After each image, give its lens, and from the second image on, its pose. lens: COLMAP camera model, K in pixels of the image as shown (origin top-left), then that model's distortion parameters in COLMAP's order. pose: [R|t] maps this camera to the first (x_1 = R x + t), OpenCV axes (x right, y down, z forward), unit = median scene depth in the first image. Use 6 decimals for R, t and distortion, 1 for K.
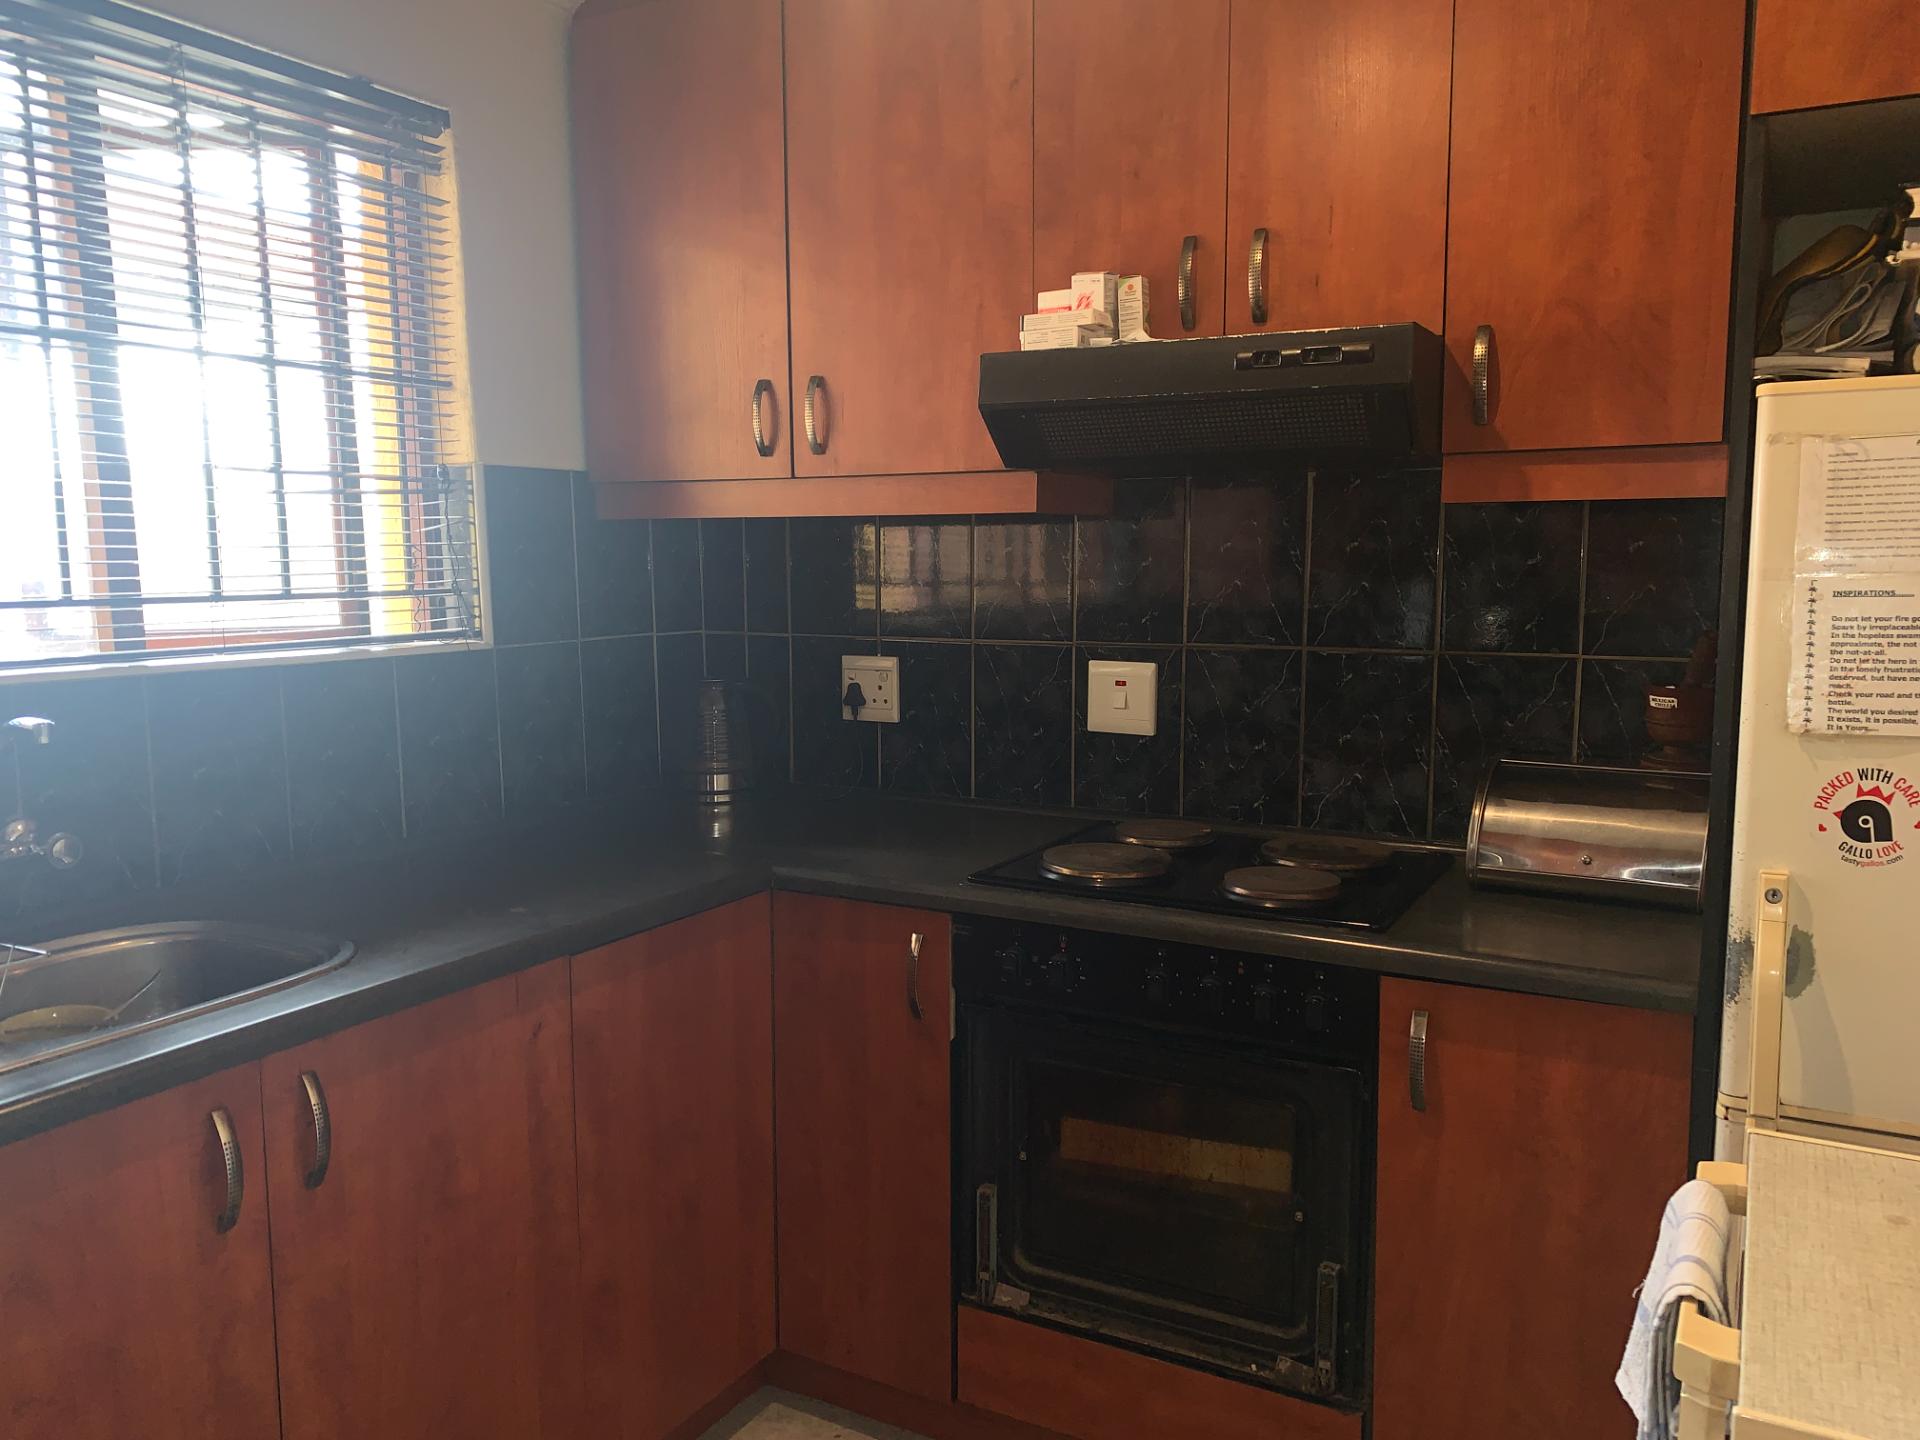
lens RADIAL K [[1475.6, 0, 960.0], [0, 1475.6, 720.0], [0, 0, 1]] dist [-0.010403, -0.006493]
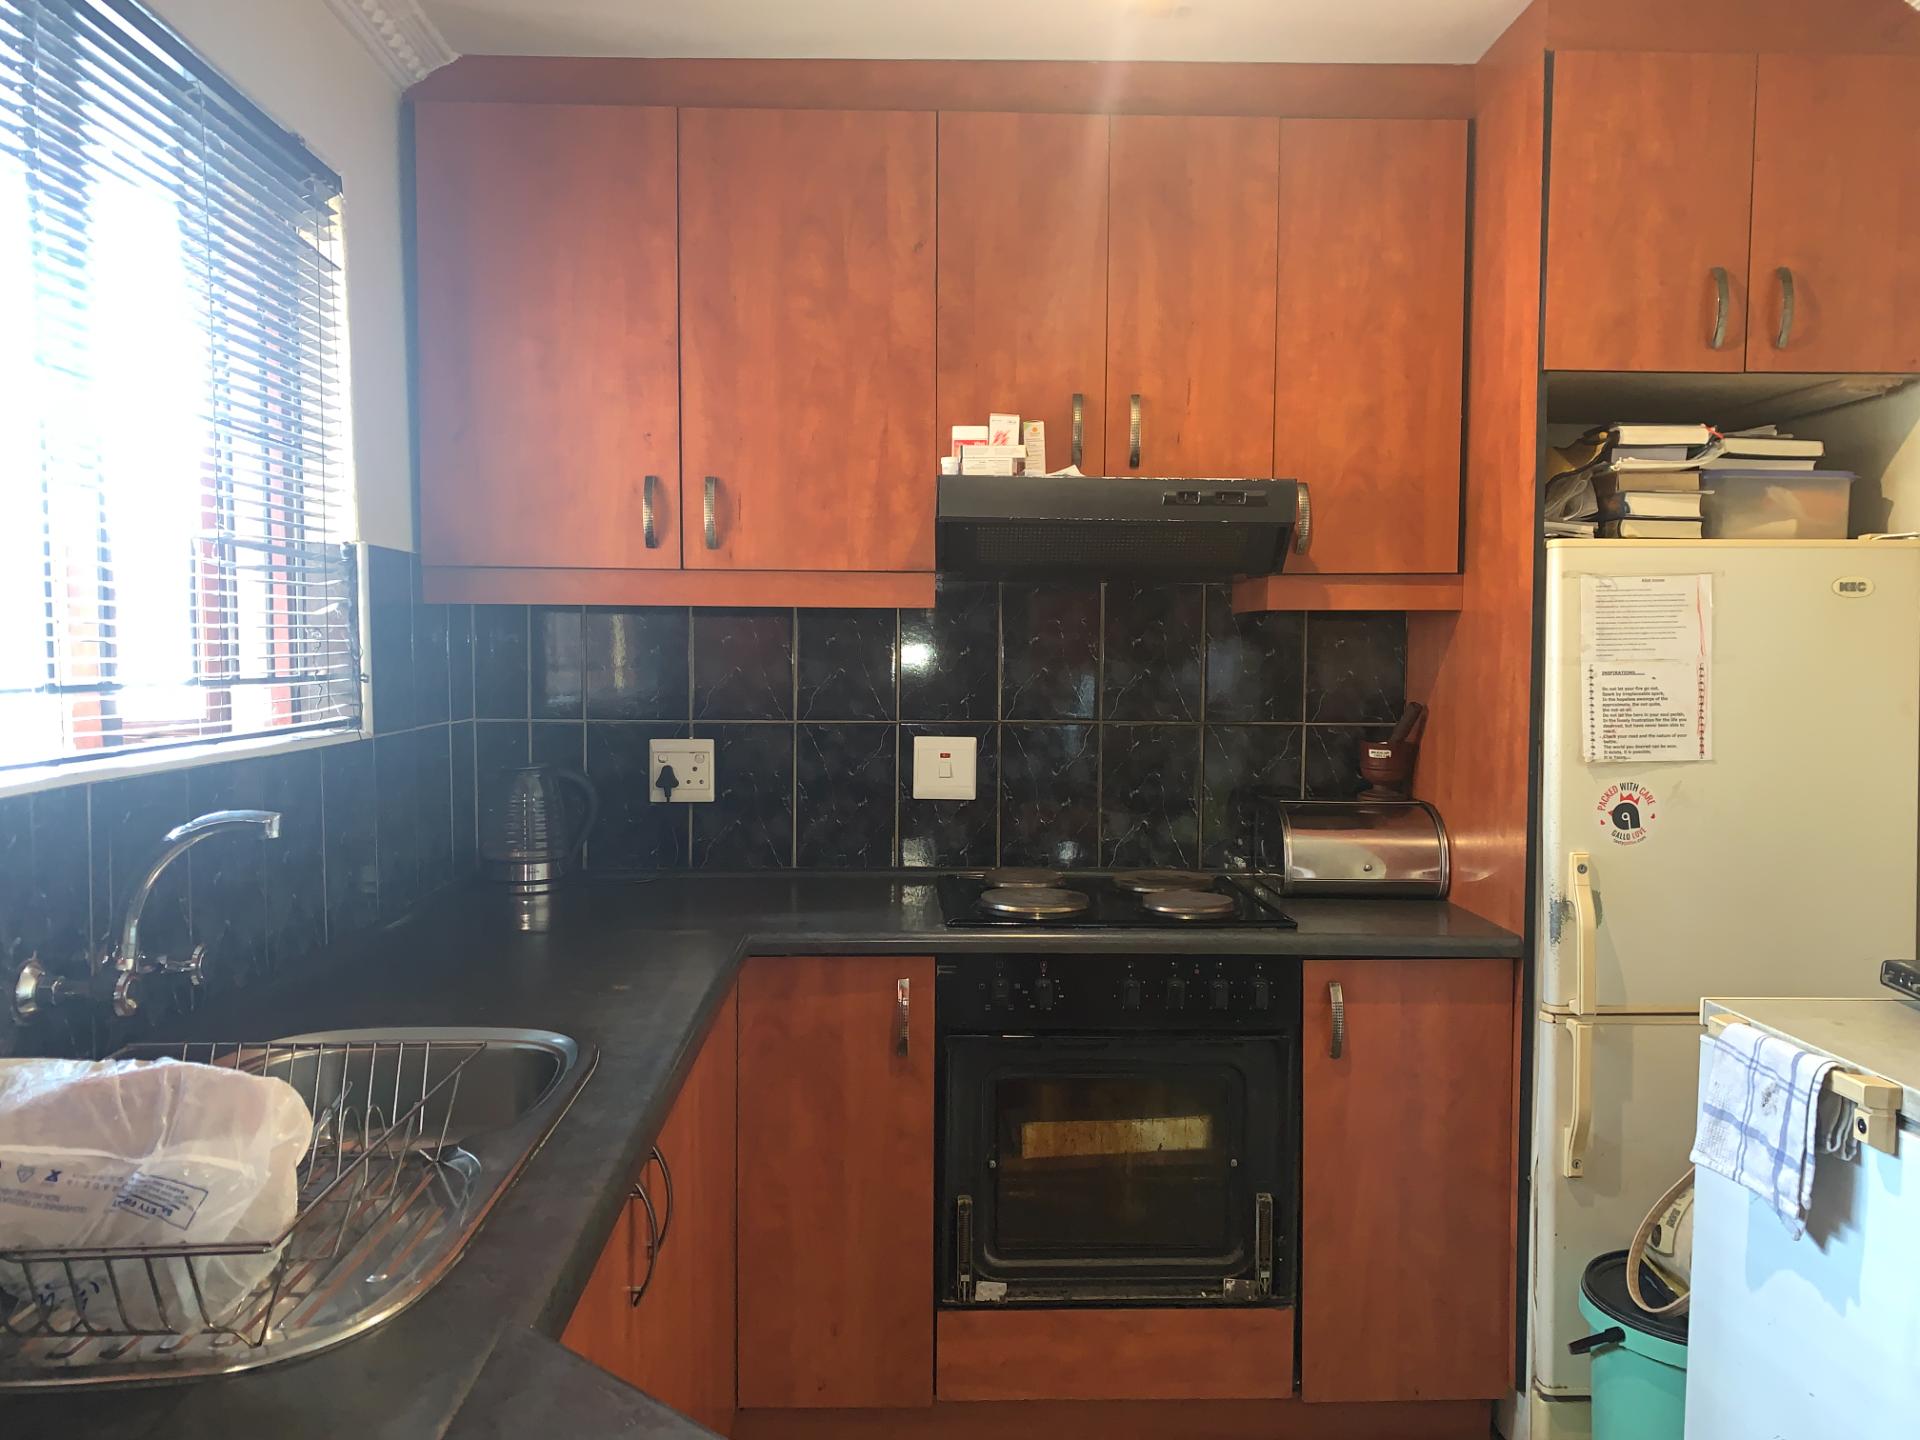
lens RADIAL K [[1478.9, 0, 961.1], [0, 1478.9, 702.4], [0, 0, 1]] dist [0.006285, 0.002879]
pose [[0.856194, -0.009913, 0.516560, -0.591386], [0.049160, 0.996843, -0.062352, 0.007863], [-0.514311, 0.078779, 0.853978, -0.004205]]
